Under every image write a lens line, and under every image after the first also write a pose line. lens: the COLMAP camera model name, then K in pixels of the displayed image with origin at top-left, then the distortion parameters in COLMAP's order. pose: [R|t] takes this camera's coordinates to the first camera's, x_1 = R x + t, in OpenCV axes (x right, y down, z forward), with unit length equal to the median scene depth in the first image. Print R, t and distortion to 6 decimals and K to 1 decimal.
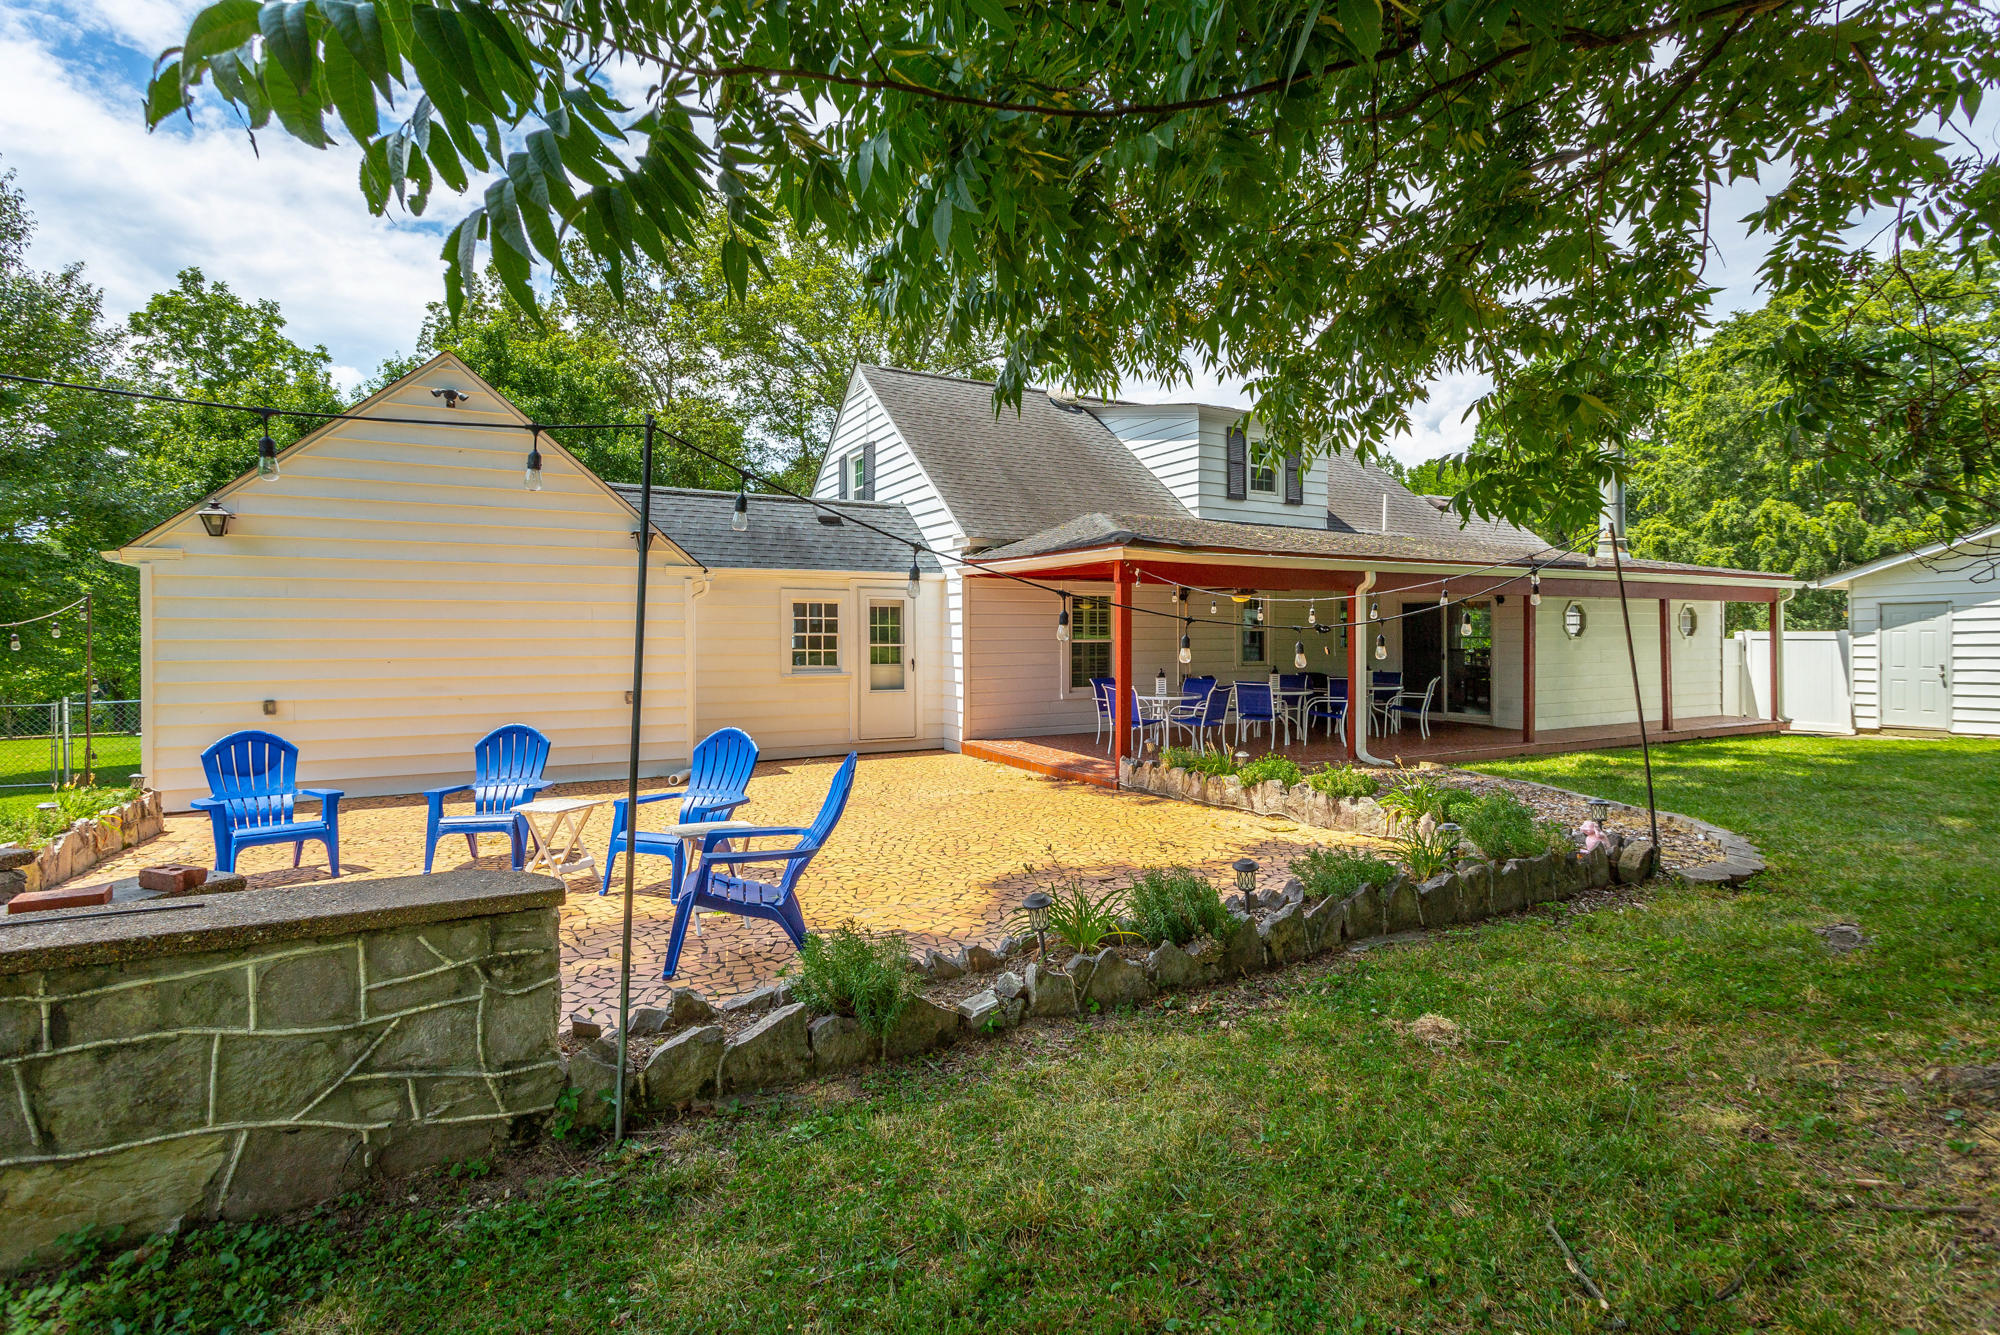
lens RADIAL K [[958.2, 0, 1003.7], [0, 958.2, 635.6], [0, 0, 1]] dist [0.004614, 0.000401]
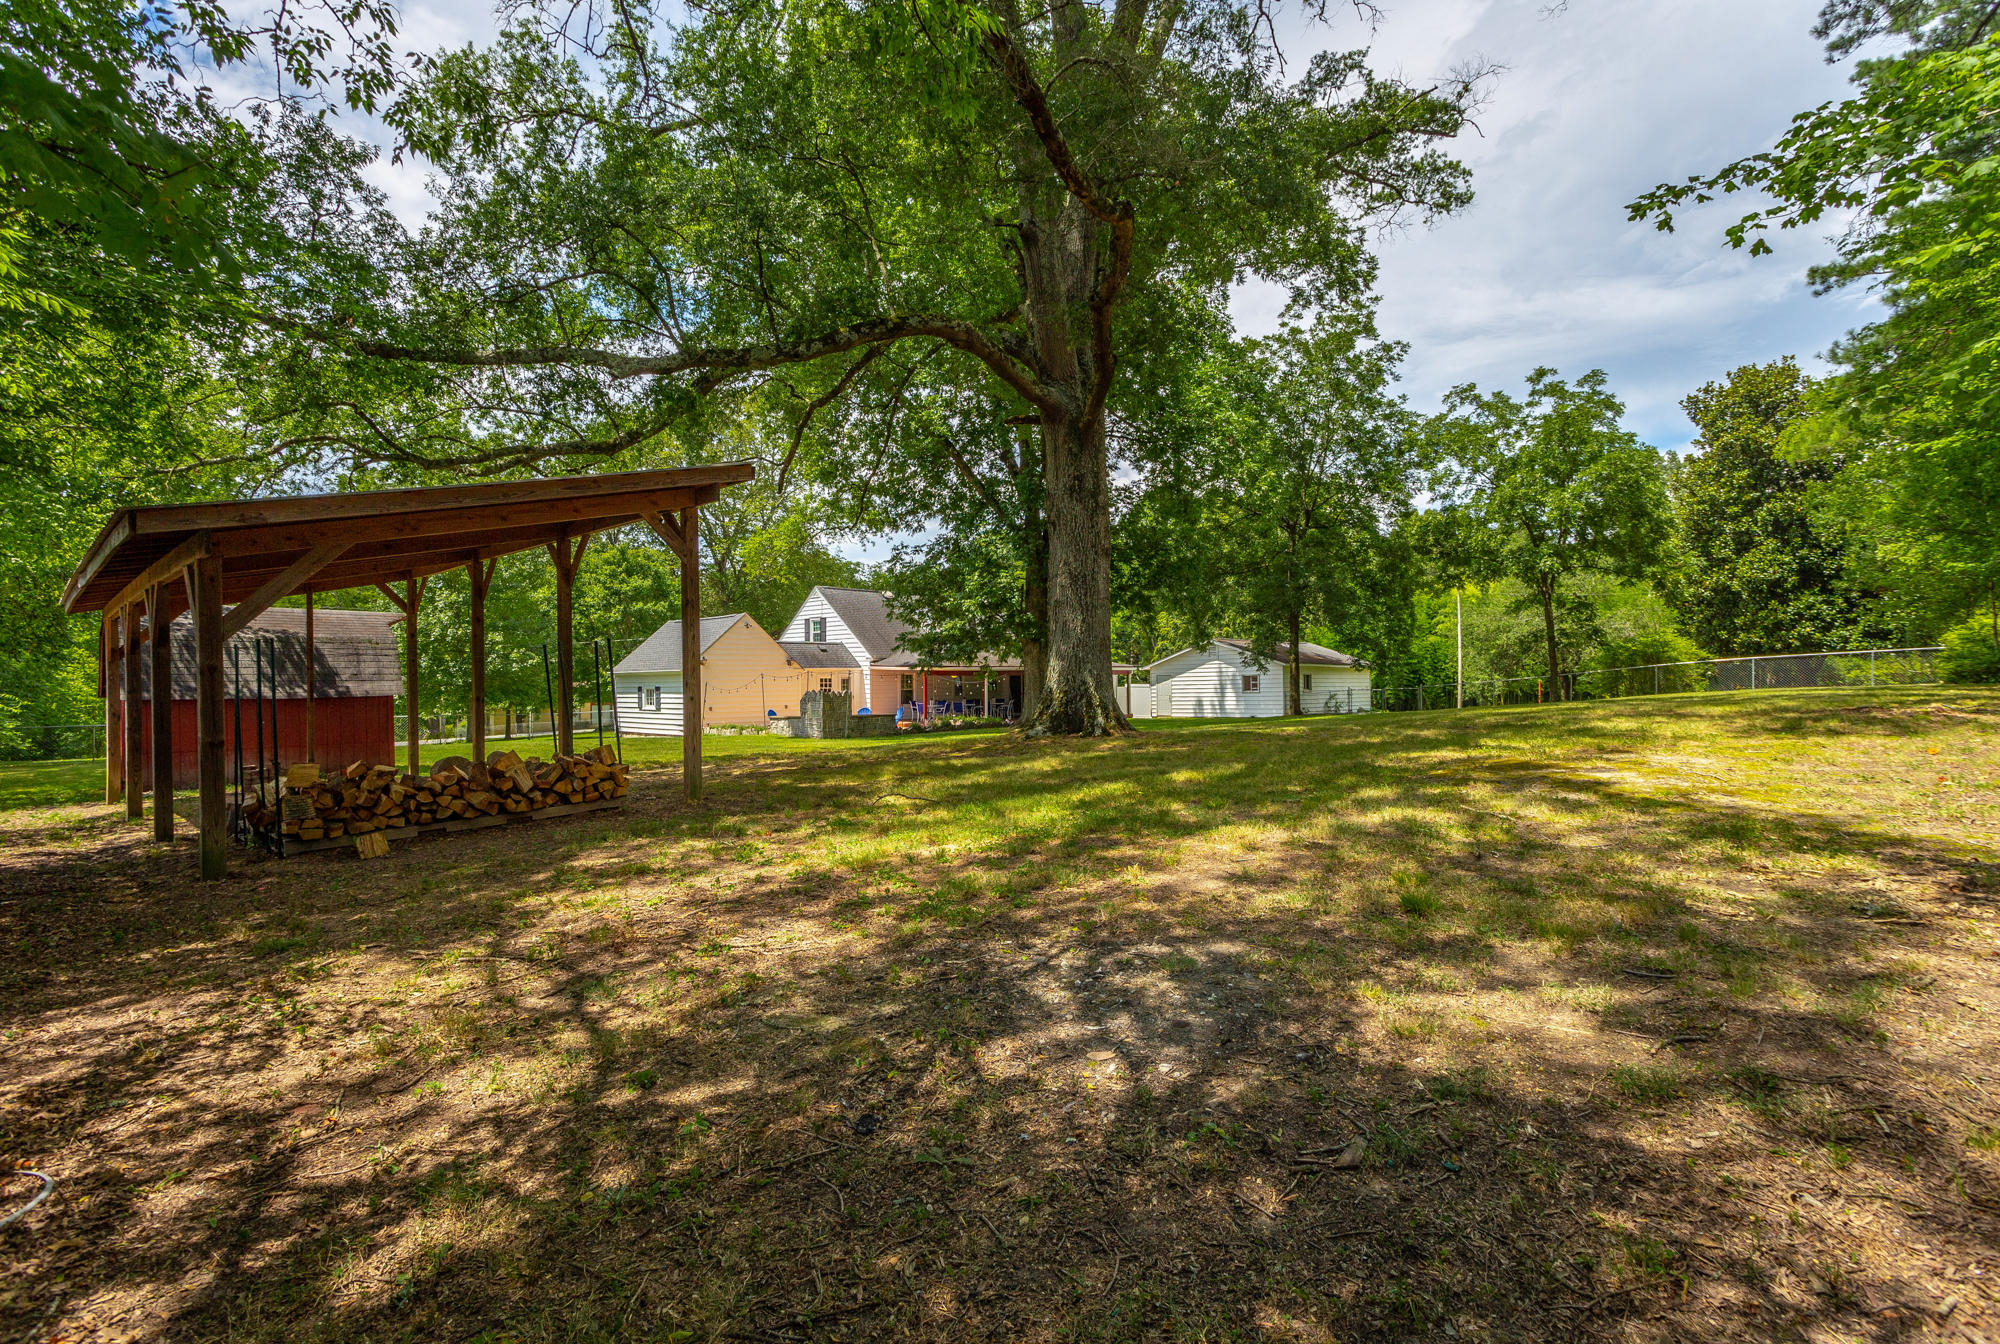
lens RADIAL K [[976.1, 0, 1000.0], [0, 976.1, 672.0], [0, 0, 1]] dist [0.035470, 0.000032]
pose [[0.959496, 0.000784, 0.281721, -0.540822], [-0.000352, 0.999999, -0.001584, -0.048260], [-0.281722, 0.001421, 0.959495, -2.234280]]
